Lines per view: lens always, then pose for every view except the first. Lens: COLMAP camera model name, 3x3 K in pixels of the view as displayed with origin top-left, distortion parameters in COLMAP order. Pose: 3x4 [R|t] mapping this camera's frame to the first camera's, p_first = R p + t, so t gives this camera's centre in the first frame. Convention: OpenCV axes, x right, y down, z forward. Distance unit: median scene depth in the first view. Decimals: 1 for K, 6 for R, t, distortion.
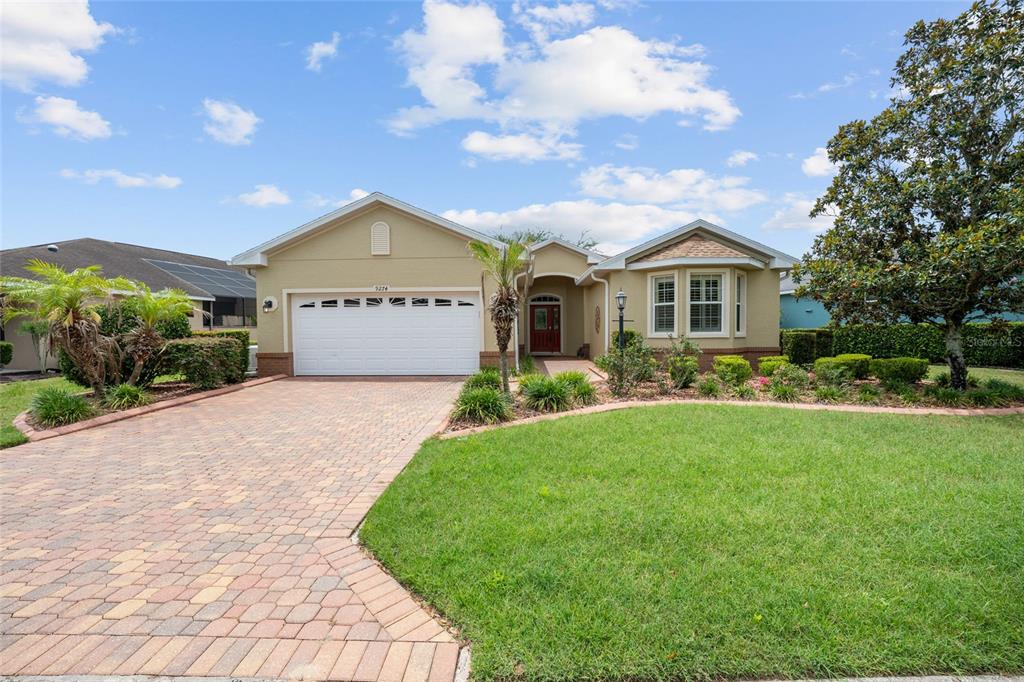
lens RADIAL K [[414.9, 0, 519.8], [0, 414.9, 346.2], [0, 0, 1]] dist [-0.027170, 0.002952]
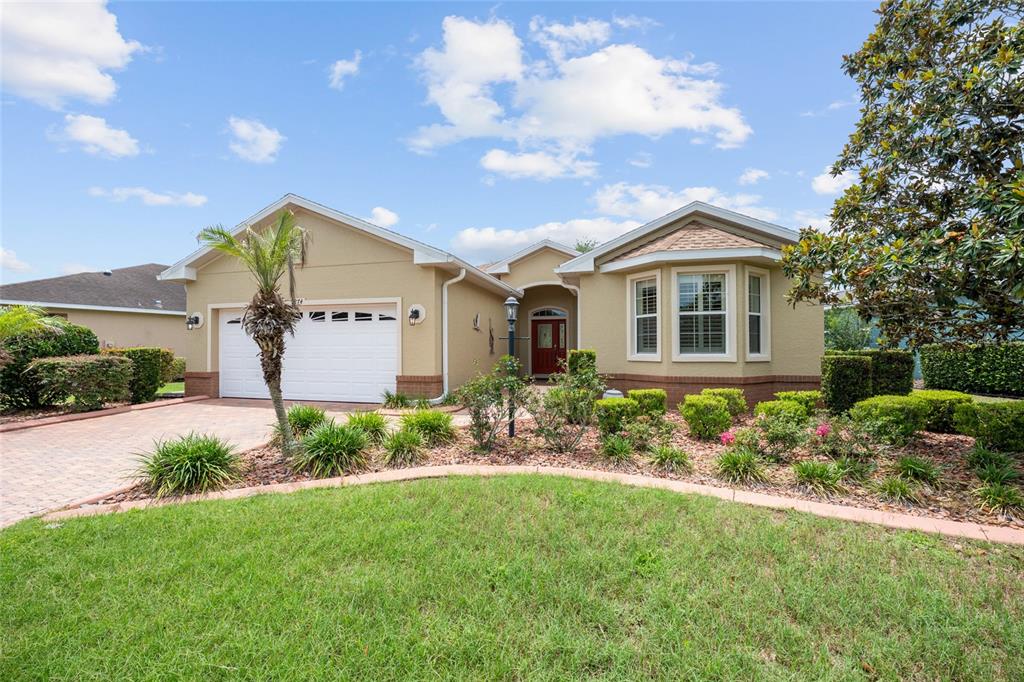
lens RADIAL K [[414.9, 0, 515.8], [0, 414.9, 343.9], [0, 0, 1]] dist [-0.027170, 0.002952]
pose [[0.976904, 0.003446, -0.213650, 0.444843], [-0.013436, 0.998882, -0.045324, -0.022459], [0.213255, 0.047148, 0.975858, 0.353991]]
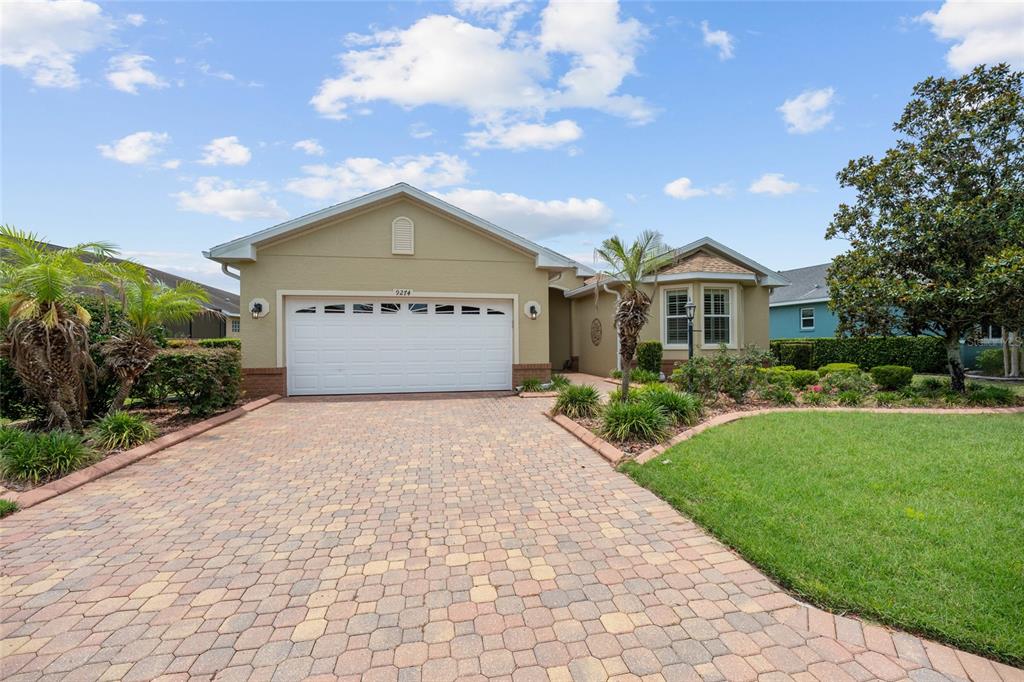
lens RADIAL K [[414.9, 0, 518.3], [0, 414.9, 342.8], [0, 0, 1]] dist [-0.027170, 0.002952]
pose [[0.975453, 0.002571, 0.220193, -0.415858], [0.007273, 0.999010, -0.043885, 0.008362], [-0.220088, 0.044409, 0.974469, 0.146478]]
